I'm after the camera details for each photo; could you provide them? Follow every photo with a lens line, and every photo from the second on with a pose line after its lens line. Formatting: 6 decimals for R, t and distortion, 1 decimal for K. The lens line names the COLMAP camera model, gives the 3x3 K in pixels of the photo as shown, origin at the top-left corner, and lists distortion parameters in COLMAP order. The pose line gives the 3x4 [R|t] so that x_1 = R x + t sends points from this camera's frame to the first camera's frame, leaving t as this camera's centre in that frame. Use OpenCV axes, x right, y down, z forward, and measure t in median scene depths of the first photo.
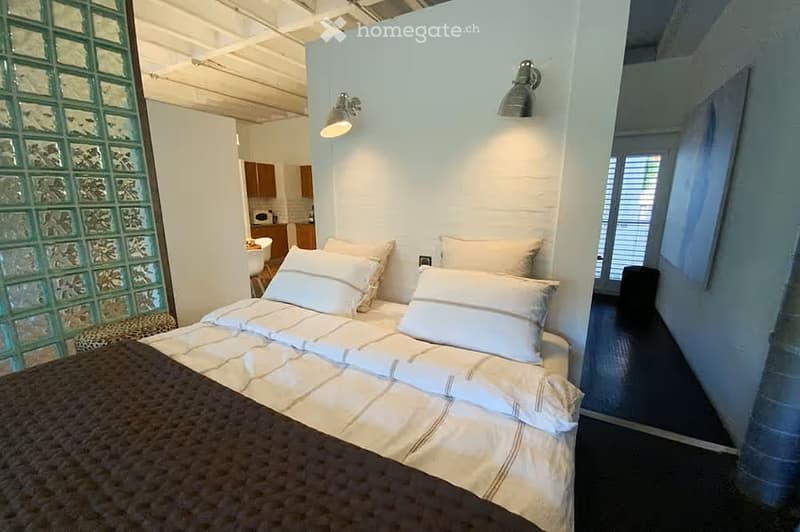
lens RADIAL K [[336.6, 0, 399.3], [0, 336.6, 253.2], [0, 0, 1]] dist [-0.057673, 0.025274]
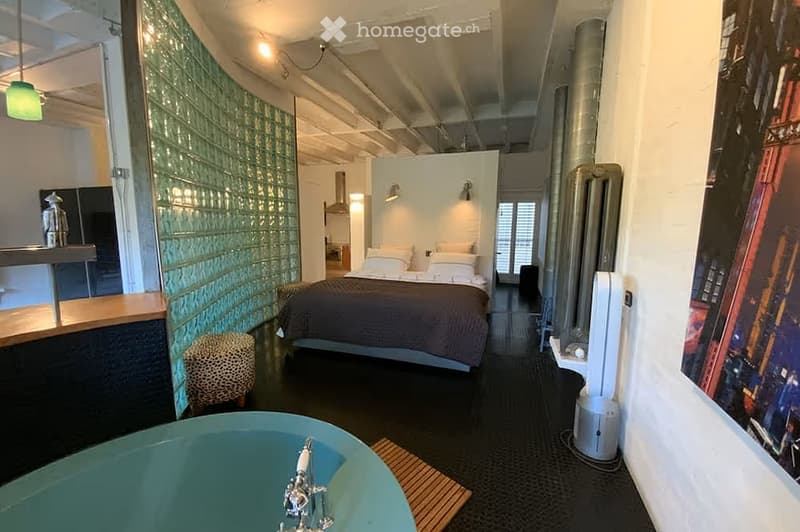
lens RADIAL K [[336.6, 0, 399.3], [0, 336.6, 253.2], [0, 0, 1]] dist [-0.057673, 0.025274]
pose [[0.982432, -0.015331, 0.185993, -0.296432], [0.030434, 0.996440, -0.078622, 0.106953], [-0.184125, 0.082901, 0.979401, -0.673709]]
